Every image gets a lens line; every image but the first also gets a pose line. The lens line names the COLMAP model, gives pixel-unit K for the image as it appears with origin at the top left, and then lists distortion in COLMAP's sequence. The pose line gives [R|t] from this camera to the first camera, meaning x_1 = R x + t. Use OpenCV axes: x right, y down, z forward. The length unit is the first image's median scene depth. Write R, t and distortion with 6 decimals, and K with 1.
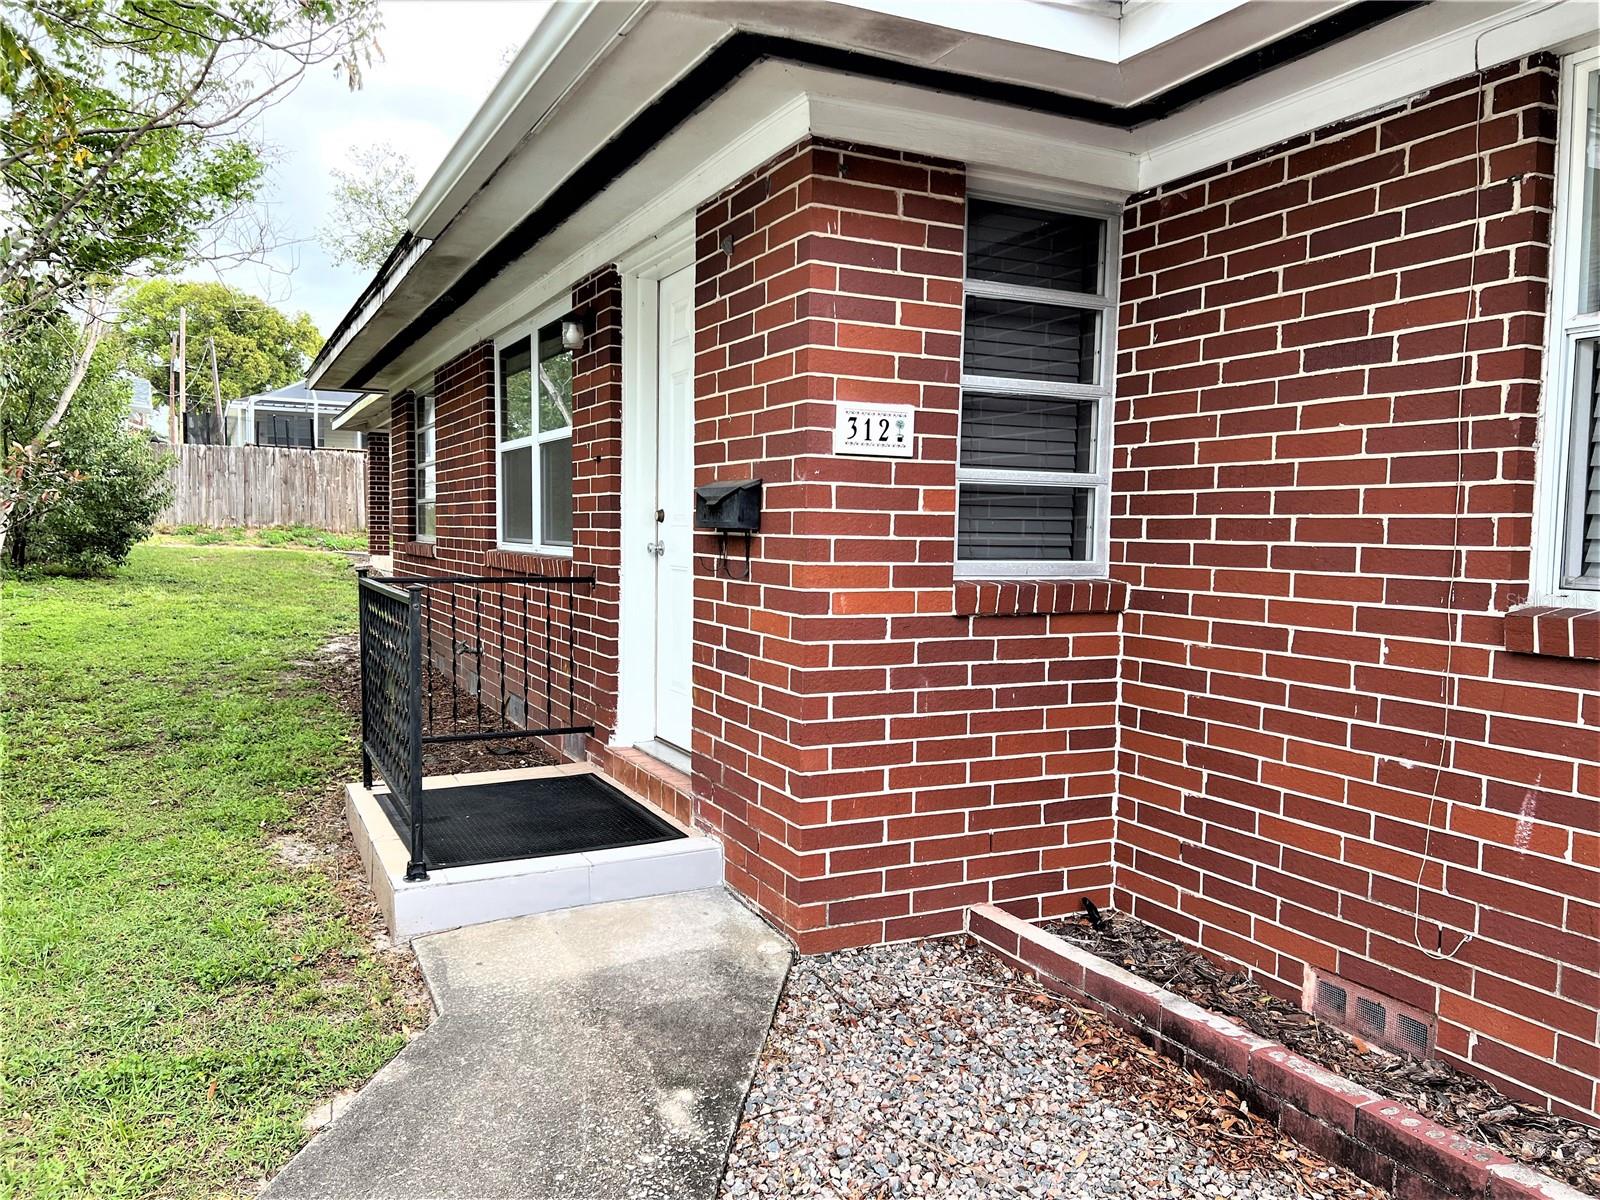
lens RADIAL K [[1206.2, 0, 803.2], [0, 1206.2, 604.9], [0, 0, 1]] dist [0.086750, -0.107773]
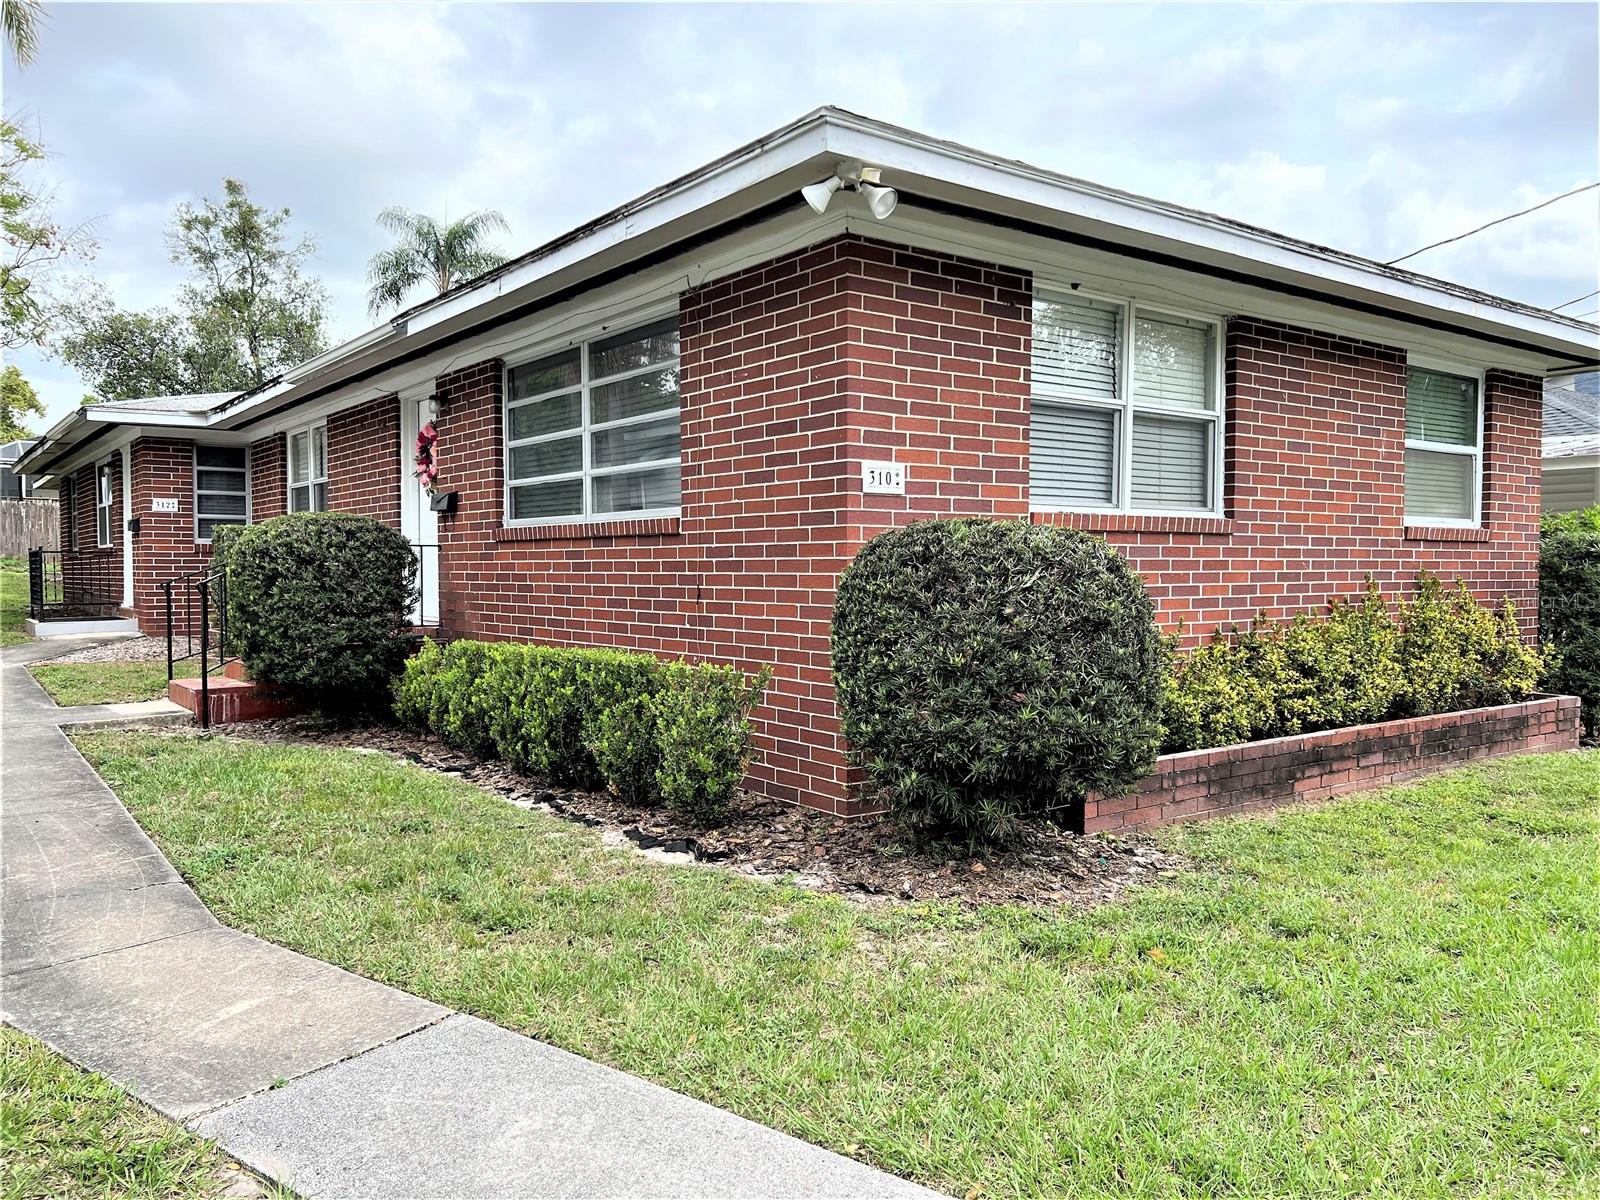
lens RADIAL K [[1206.8, 0, 807.0], [0, 1206.8, 608.5], [0, 0, 1]] dist [0.000663, 0.015282]
pose [[0.981770, -0.022600, 0.188727, 0.577334], [0.028208, 0.999235, -0.027082, 0.152765], [-0.187970, 0.031912, 0.981656, -1.385769]]
